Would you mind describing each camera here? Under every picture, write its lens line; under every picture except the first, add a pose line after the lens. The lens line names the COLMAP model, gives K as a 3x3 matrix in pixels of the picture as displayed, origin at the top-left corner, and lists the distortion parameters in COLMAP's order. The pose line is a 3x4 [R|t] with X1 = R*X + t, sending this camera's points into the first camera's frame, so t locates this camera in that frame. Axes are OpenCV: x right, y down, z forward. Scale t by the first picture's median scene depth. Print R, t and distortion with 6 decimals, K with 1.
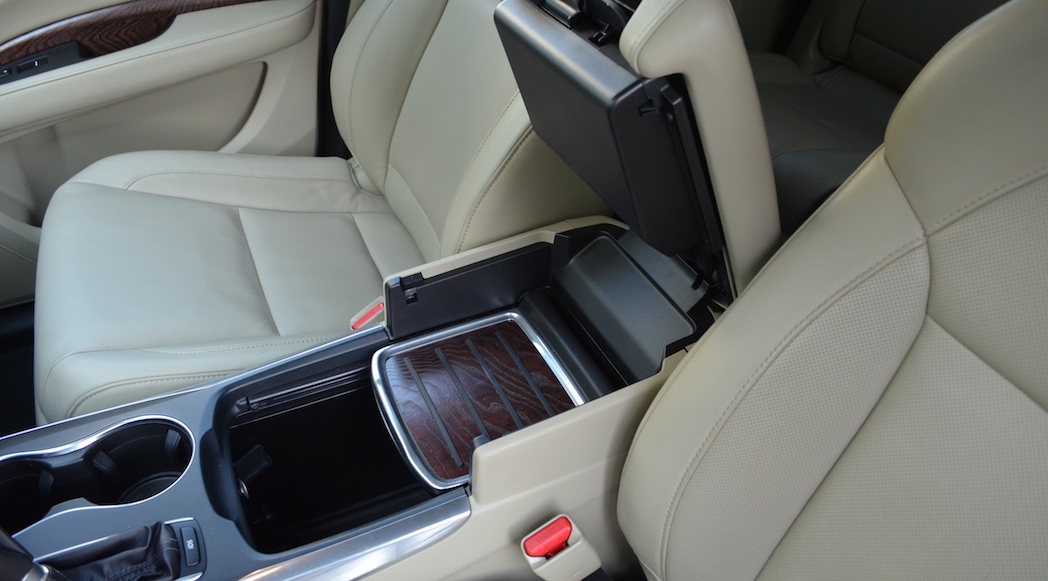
lens RADIAL K [[831.5, 0, 518.9], [0, 831.5, 288.3], [0, 0, 1]] dist [-0.087106, 0.004540]
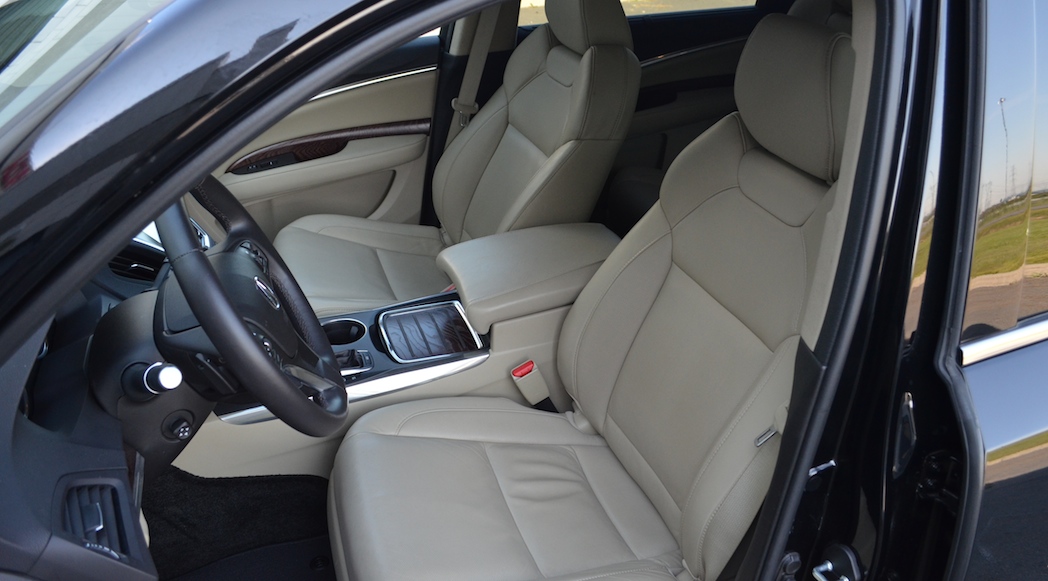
lens RADIAL K [[831.5, 0, 518.9], [0, 831.5, 288.3], [0, 0, 1]] dist [-0.087106, 0.004540]
pose [[0.995332, 0.038830, -0.088354, 0.191590], [-0.052538, 0.985952, -0.158549, 0.395616], [0.080957, 0.162451, 0.983390, -1.110285]]
